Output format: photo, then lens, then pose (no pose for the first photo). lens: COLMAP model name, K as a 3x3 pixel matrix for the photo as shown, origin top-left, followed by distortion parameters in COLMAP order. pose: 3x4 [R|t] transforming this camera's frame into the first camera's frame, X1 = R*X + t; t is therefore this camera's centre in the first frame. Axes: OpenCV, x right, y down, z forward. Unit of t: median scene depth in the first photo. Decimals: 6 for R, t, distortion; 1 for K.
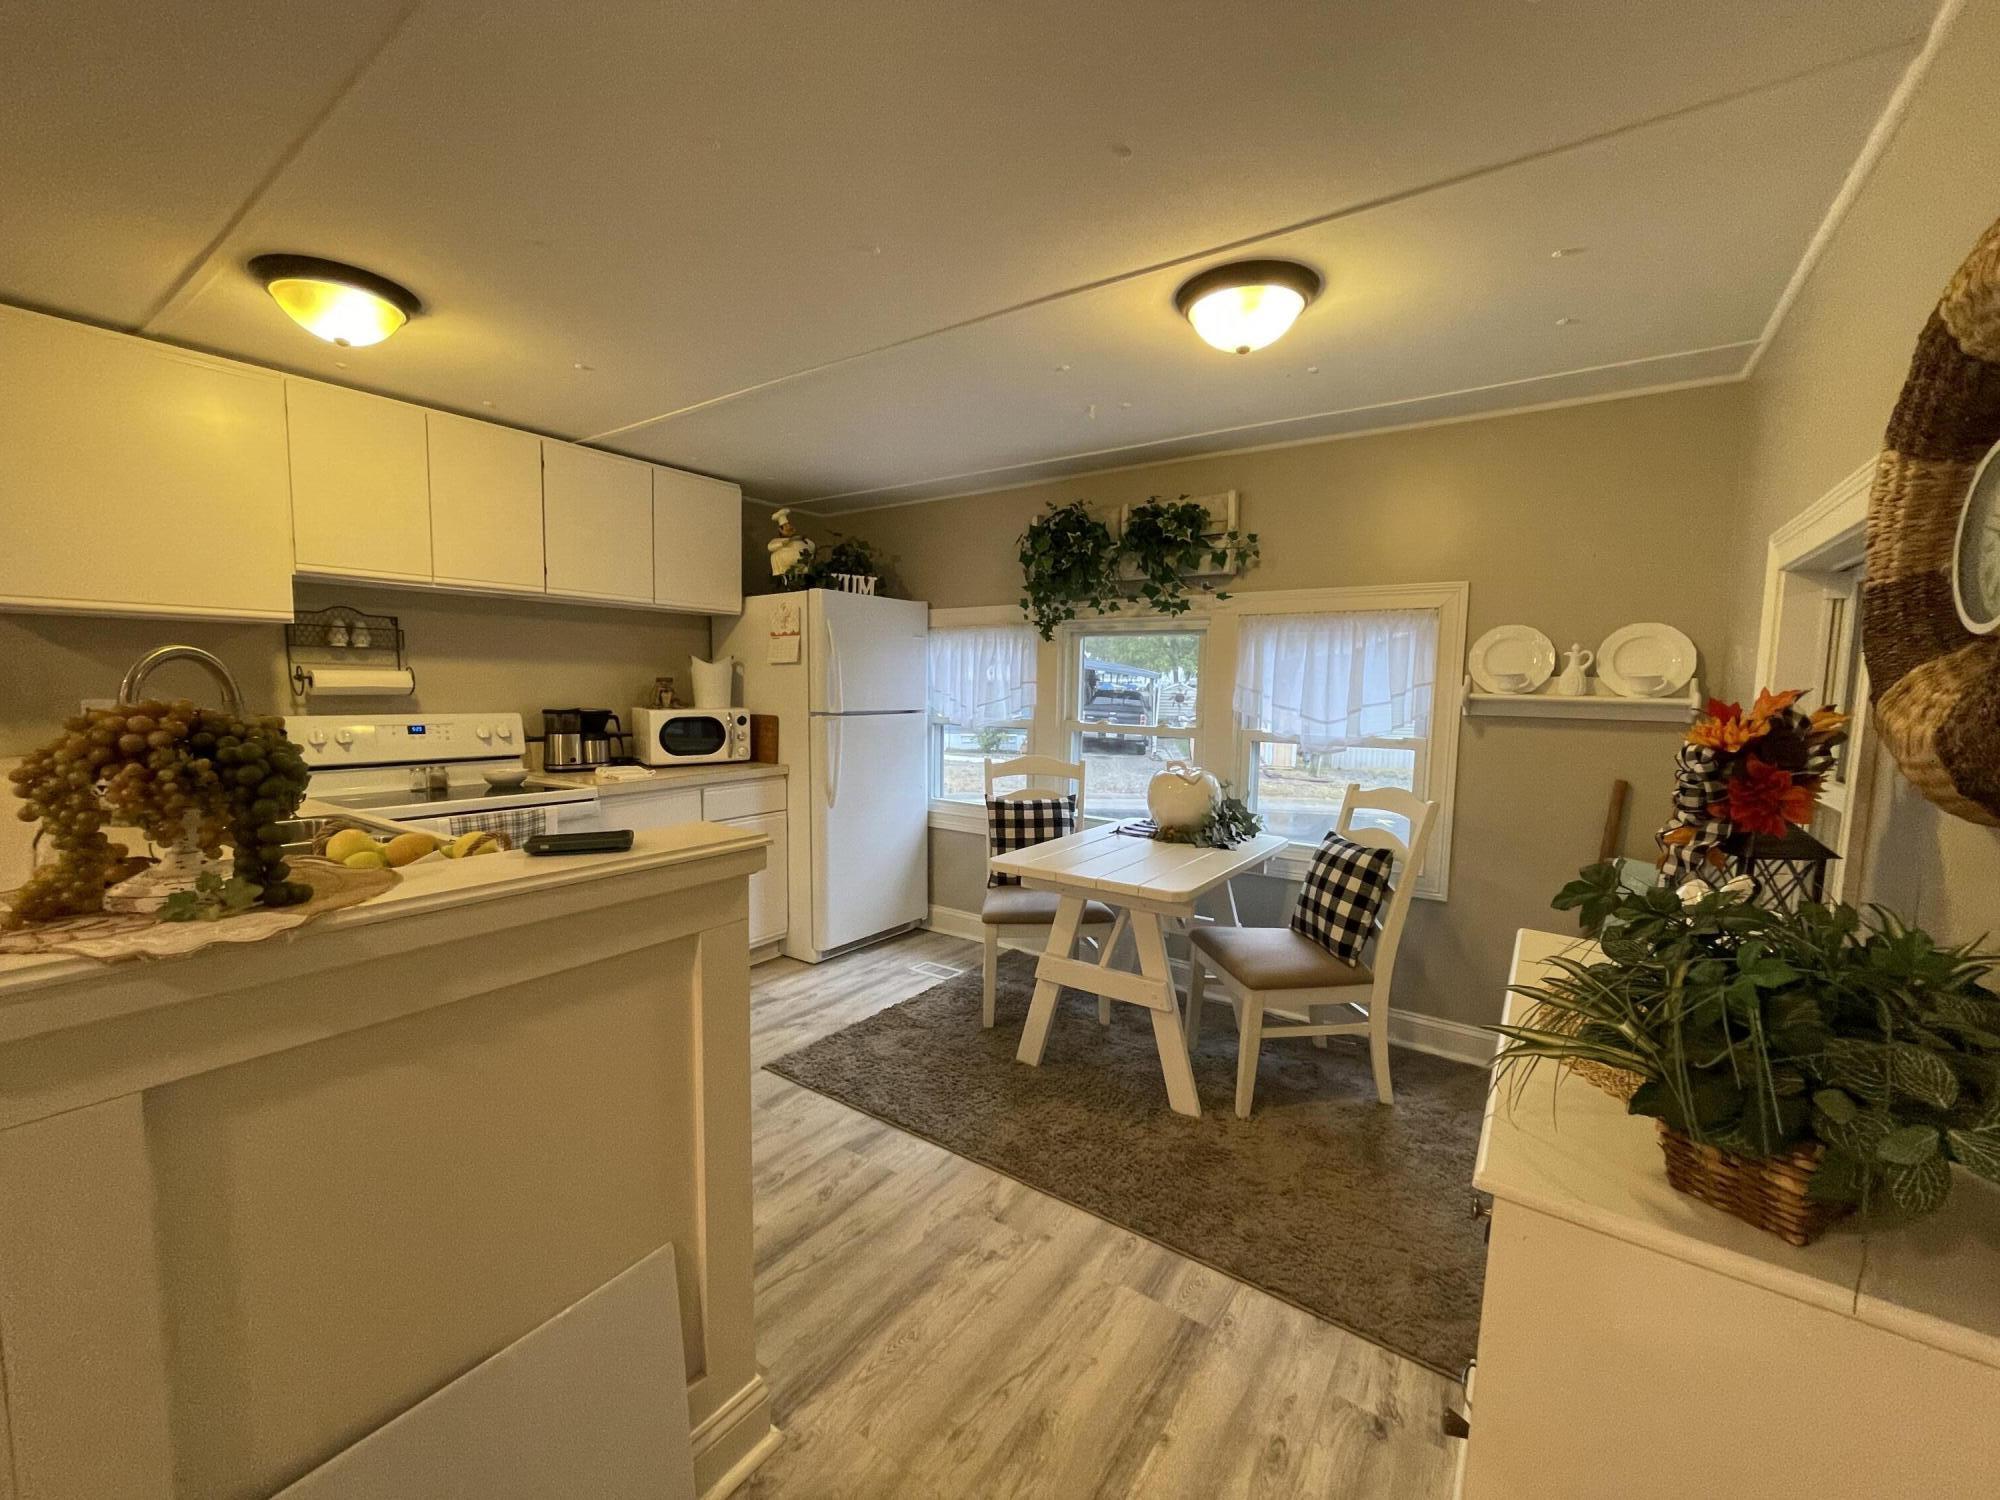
lens RADIAL K [[806.4, 0, 1000.0], [0, 806.4, 750.0], [0, 0, 1]] dist [-0.002088, -0.000379]
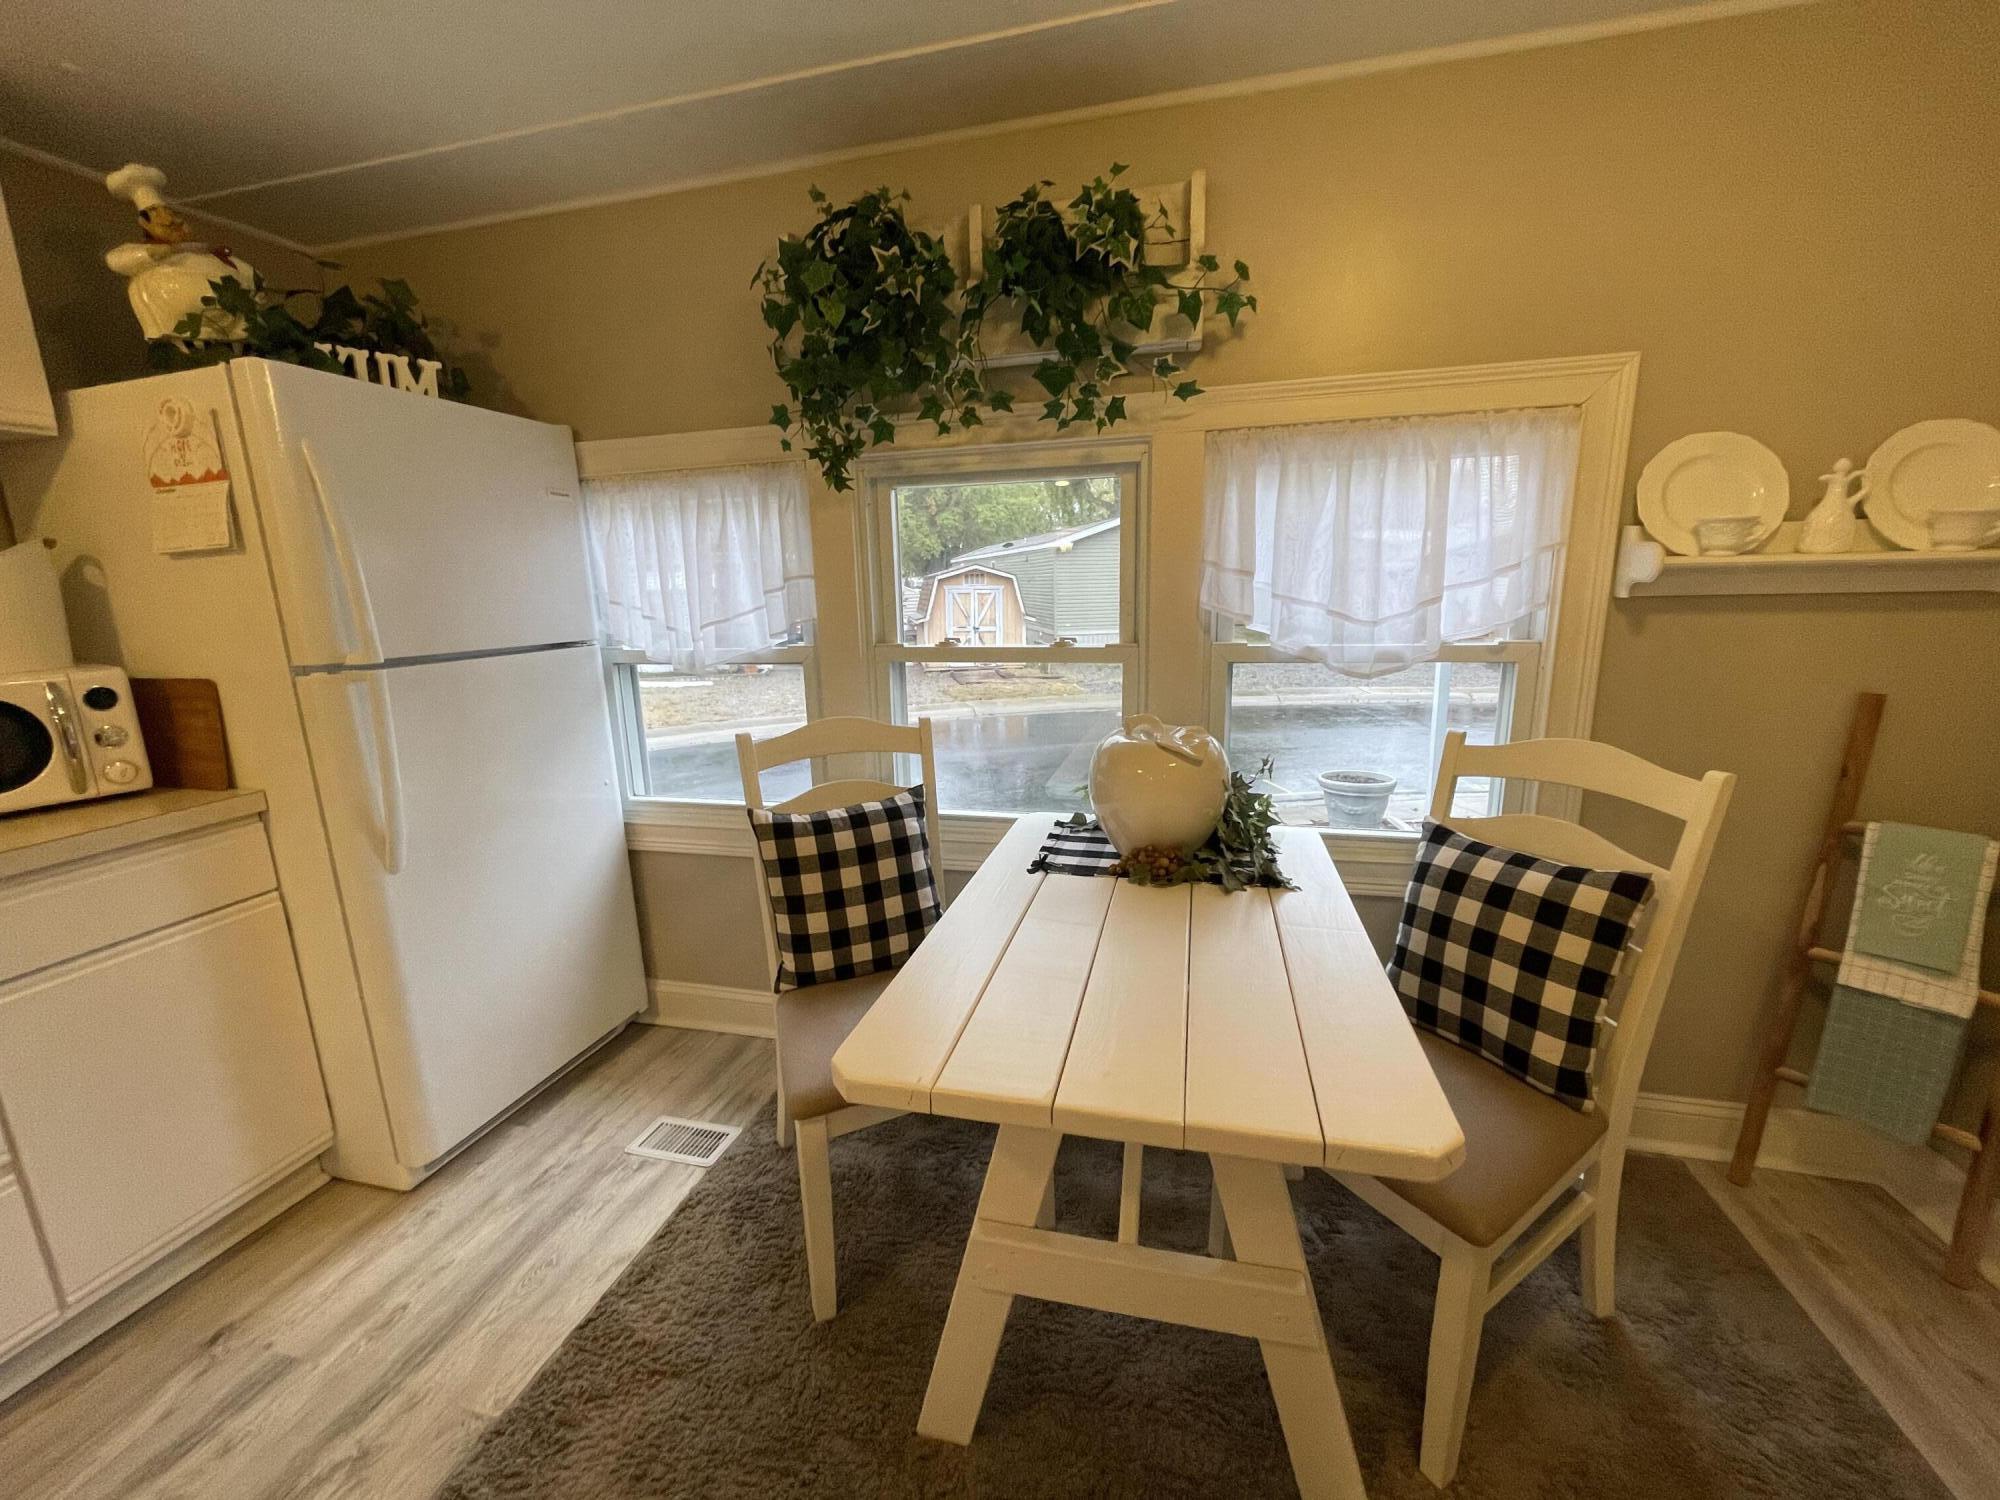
lens RADIAL K [[806.4, 0, 1000.0], [0, 806.4, 750.0], [0, 0, 1]] dist [-0.002088, -0.000379]
pose [[0.934828, -0.110923, 0.337332, -0.035907], [0.070672, 0.989073, 0.129384, -0.032837], [-0.347998, -0.097112, 0.932452, 0.483954]]
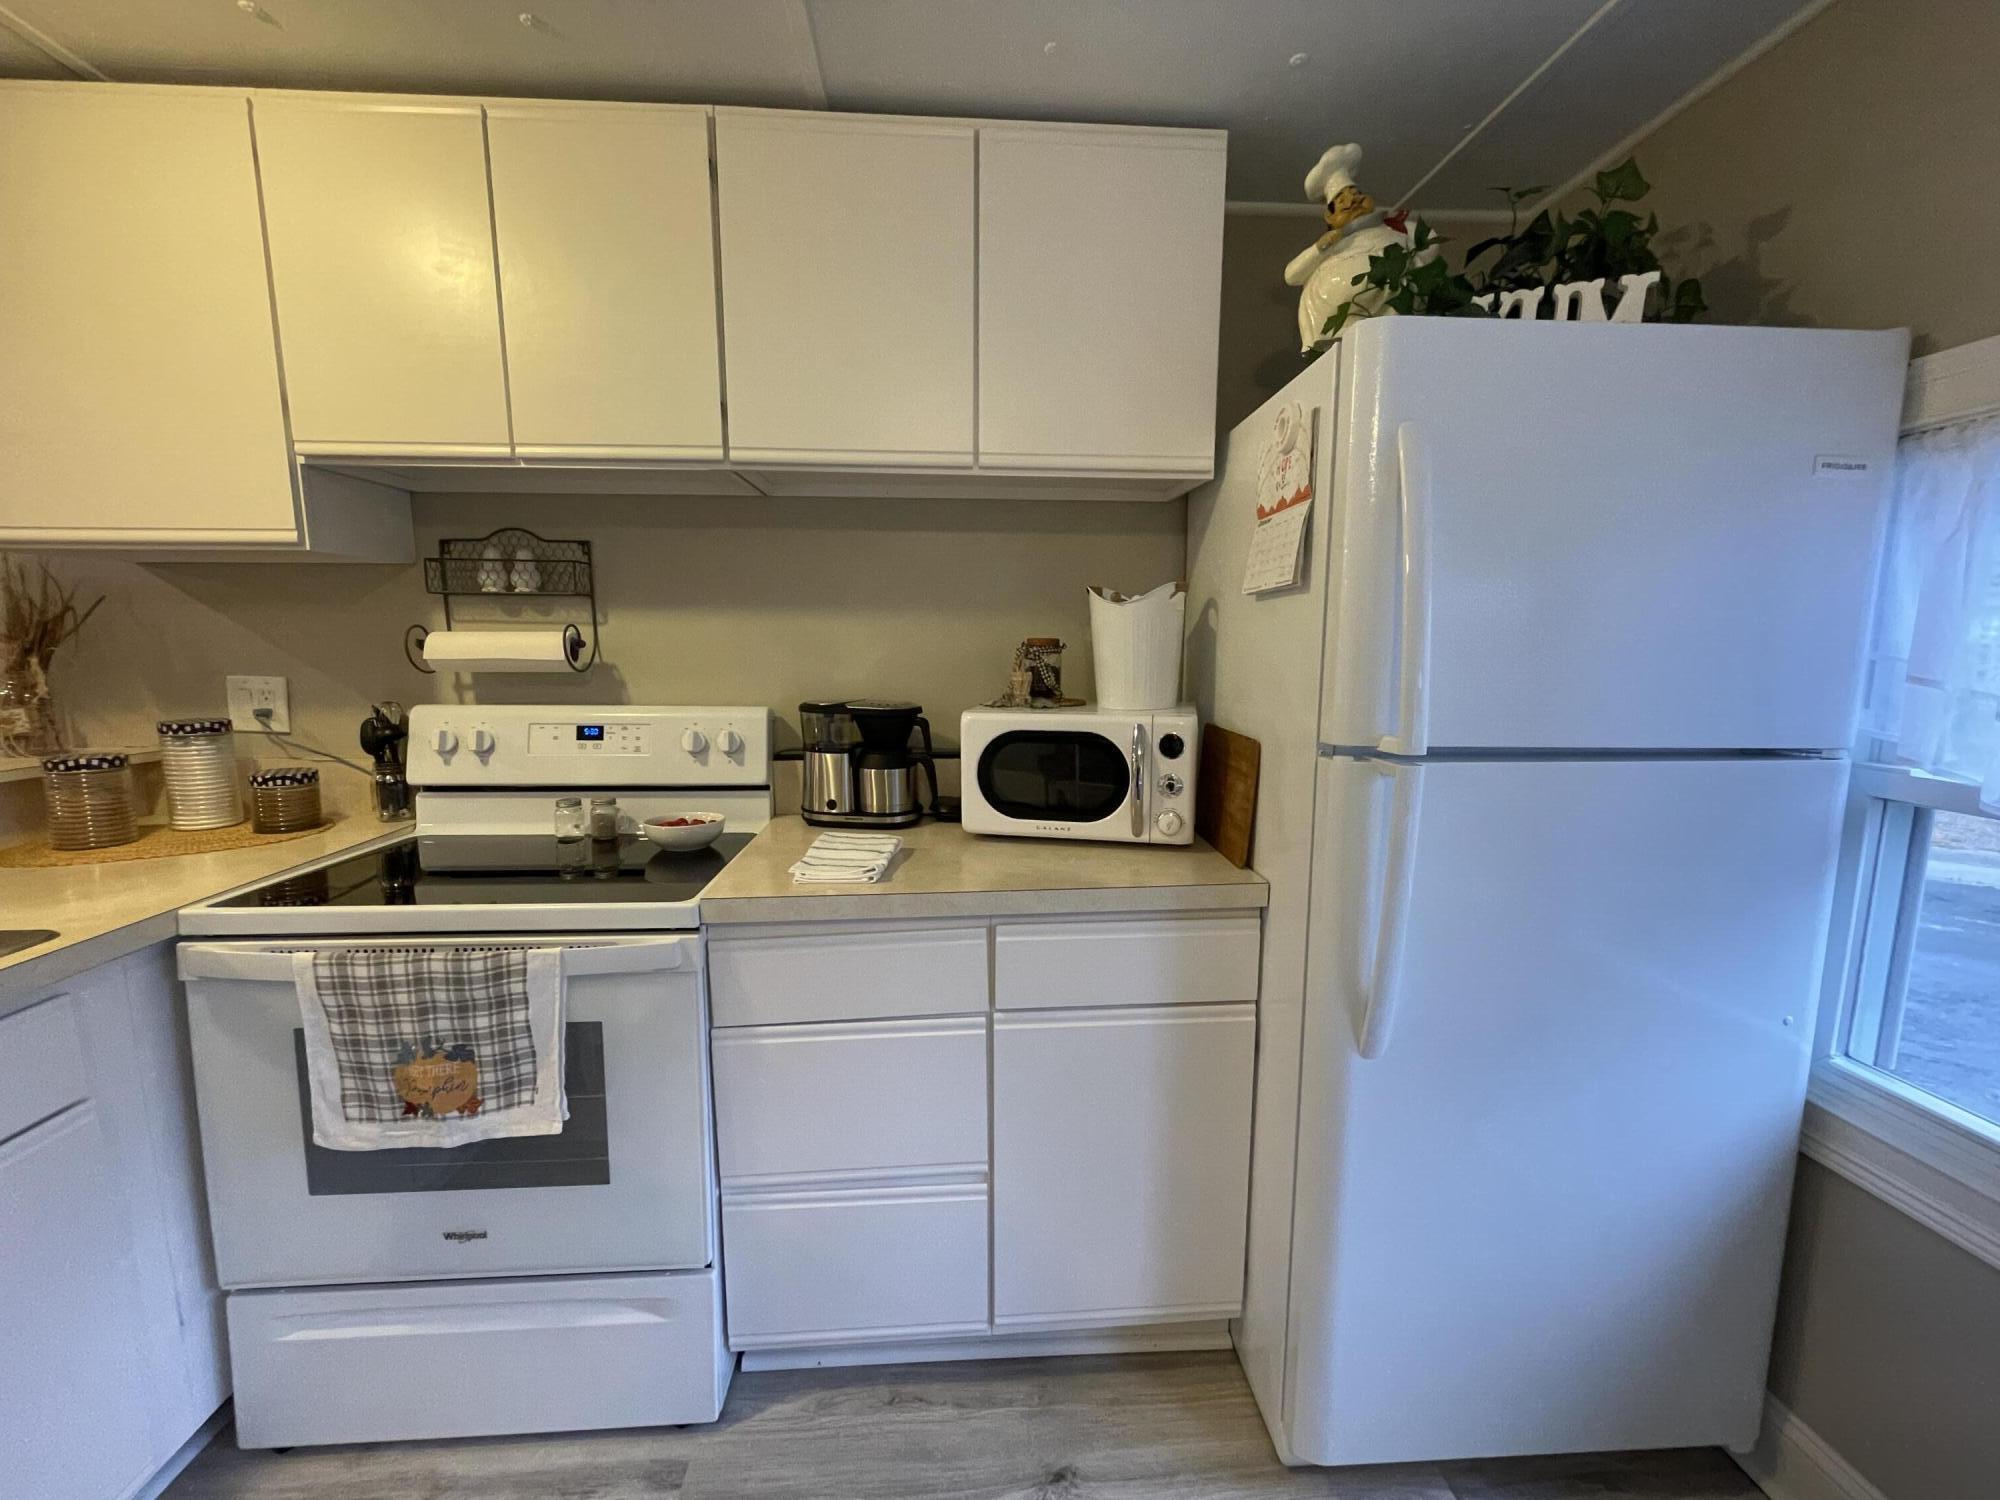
lens RADIAL K [[806.4, 0, 1000.0], [0, 806.4, 750.0], [0, 0, 1]] dist [-0.002088, -0.000379]
pose [[0.627264, 0.093170, -0.773214, -0.072911], [-0.061014, 0.995646, 0.070476, -0.060363], [0.776413, 0.002970, 0.630217, 0.727240]]
